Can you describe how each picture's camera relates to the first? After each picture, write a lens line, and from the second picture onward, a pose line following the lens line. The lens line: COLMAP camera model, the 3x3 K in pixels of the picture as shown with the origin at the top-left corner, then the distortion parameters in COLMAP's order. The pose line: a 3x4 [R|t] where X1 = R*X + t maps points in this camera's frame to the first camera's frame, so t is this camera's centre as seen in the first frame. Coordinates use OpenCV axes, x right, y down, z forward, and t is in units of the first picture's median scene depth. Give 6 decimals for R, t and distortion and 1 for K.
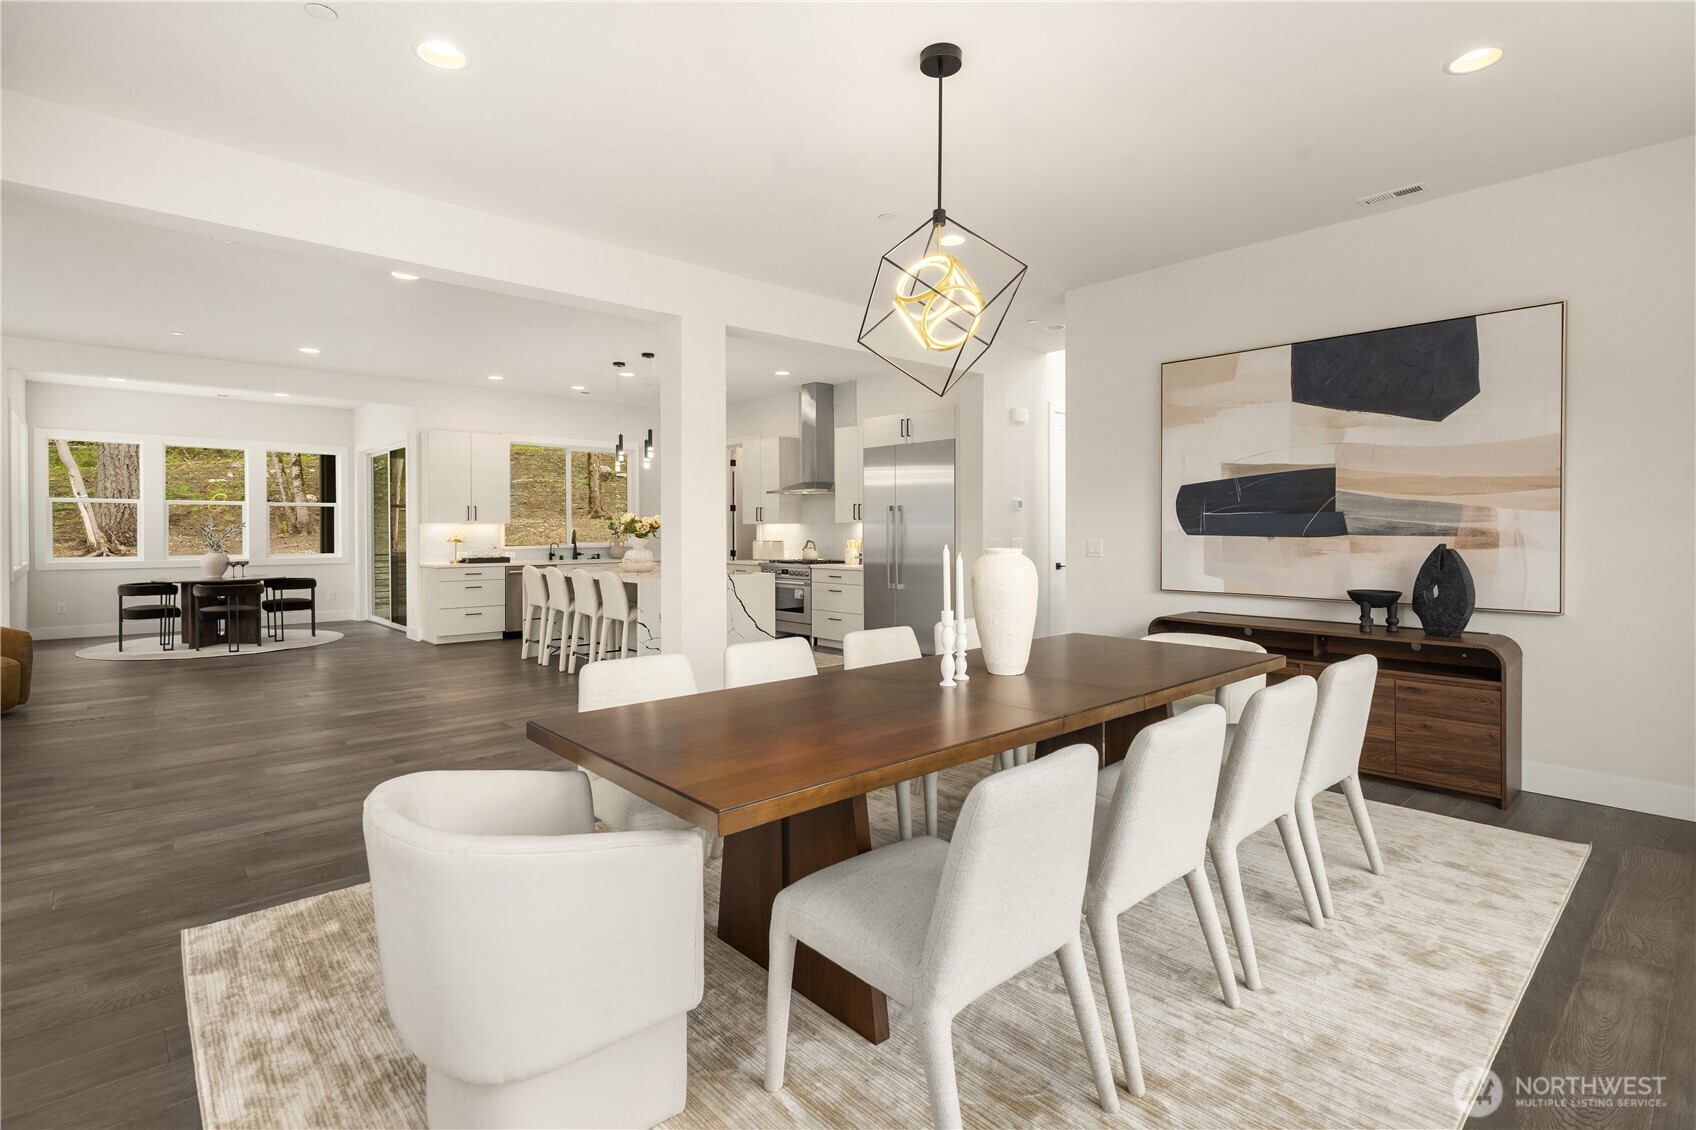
lens RADIAL K [[813.6, 0, 848.9], [0, 813.6, 533.2], [0, 0, 1]] dist [0.019146, 0.000197]
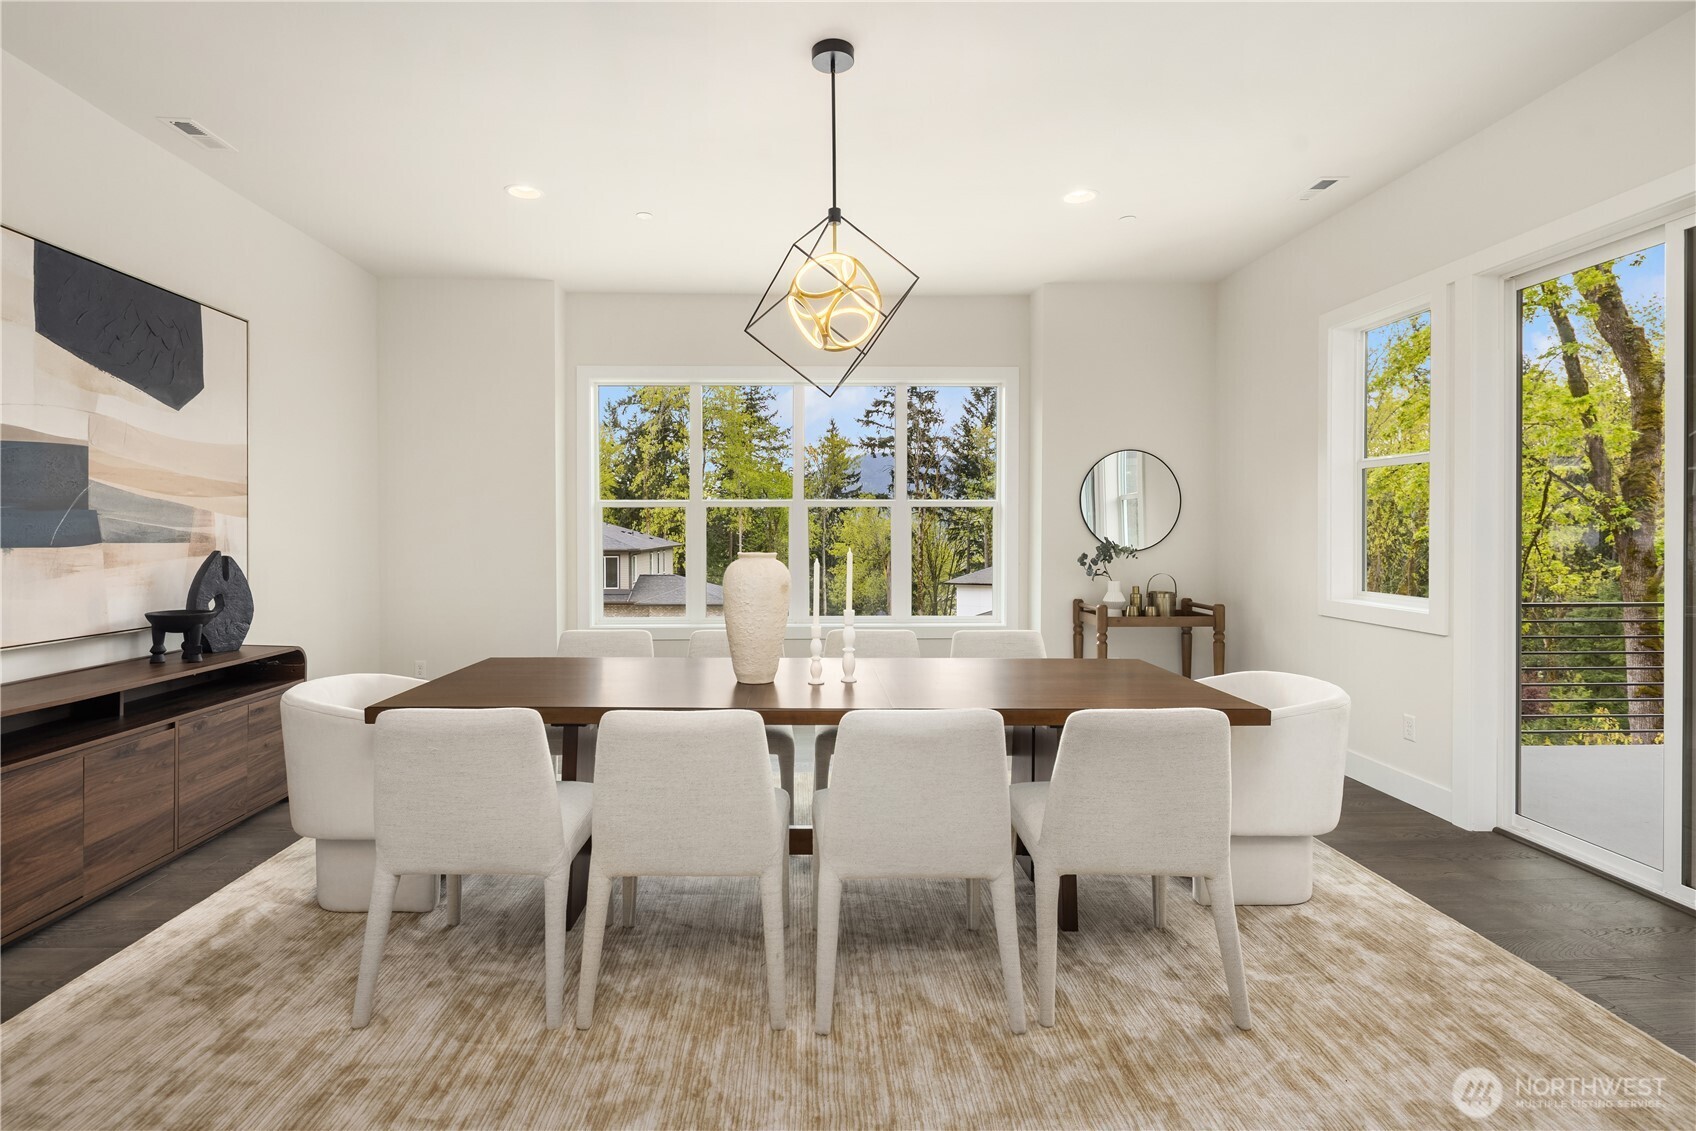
lens RADIAL K [[813.6, 0, 848.9], [0, 813.6, 533.7], [0, 0, 1]] dist [0.019146, 0.000197]
pose [[-0.763396, 0.005057, 0.645911, -0.373616], [0.010908, 0.999928, 0.005064, -0.002493], [-0.645839, 0.010911, -0.763396, 1.171968]]
